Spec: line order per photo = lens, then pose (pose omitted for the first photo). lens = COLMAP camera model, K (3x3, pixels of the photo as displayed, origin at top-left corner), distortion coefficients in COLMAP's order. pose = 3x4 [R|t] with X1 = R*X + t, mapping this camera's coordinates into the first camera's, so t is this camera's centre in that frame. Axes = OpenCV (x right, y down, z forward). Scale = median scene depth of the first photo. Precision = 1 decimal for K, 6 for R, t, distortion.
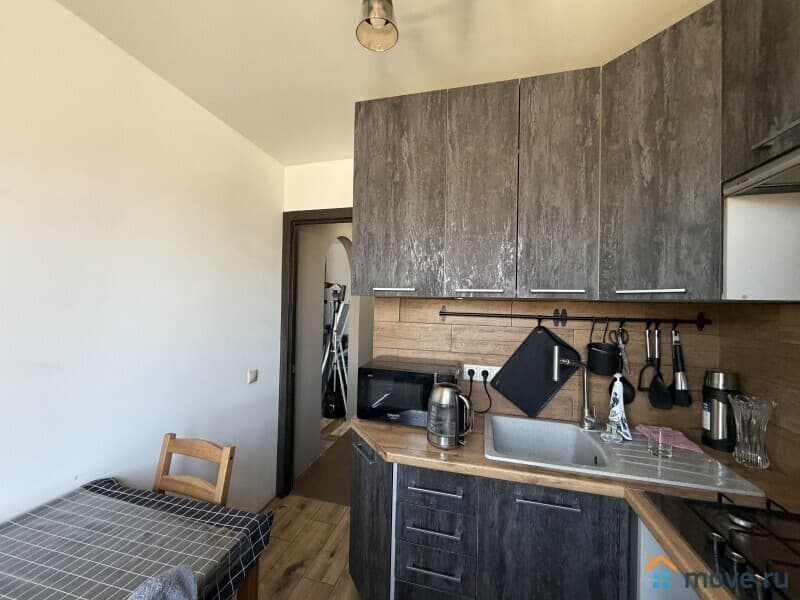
lens RADIAL K [[318.1, 0, 397.9], [0, 318.1, 299.8], [0, 0, 1]] dist [-0.000445, -0.000138]
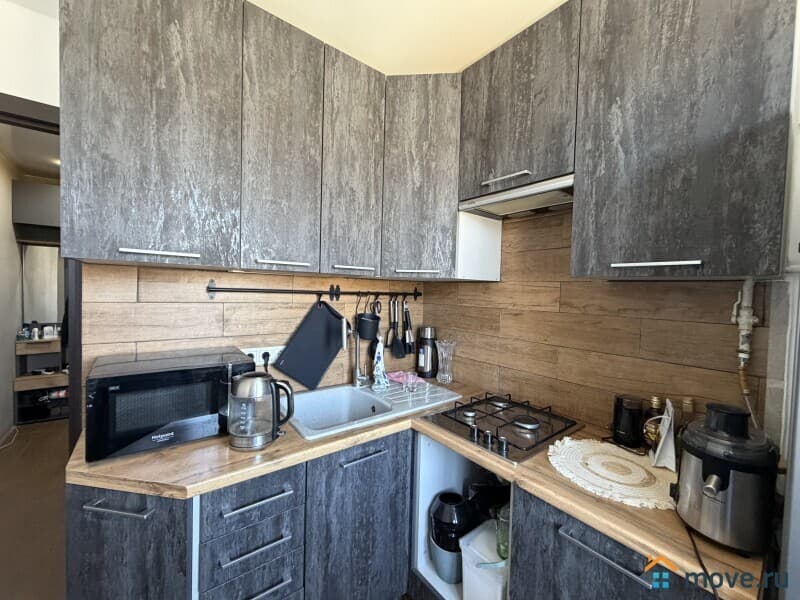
lens RADIAL K [[318.1, 0, 397.9], [0, 318.1, 299.8], [0, 0, 1]] dist [-0.000445, -0.000138]
pose [[0.607937, -0.029487, 0.793437, -0.258255], [-0.025873, 0.998044, 0.056914, 0.015166], [-0.793564, -0.055129, 0.605985, 0.199937]]
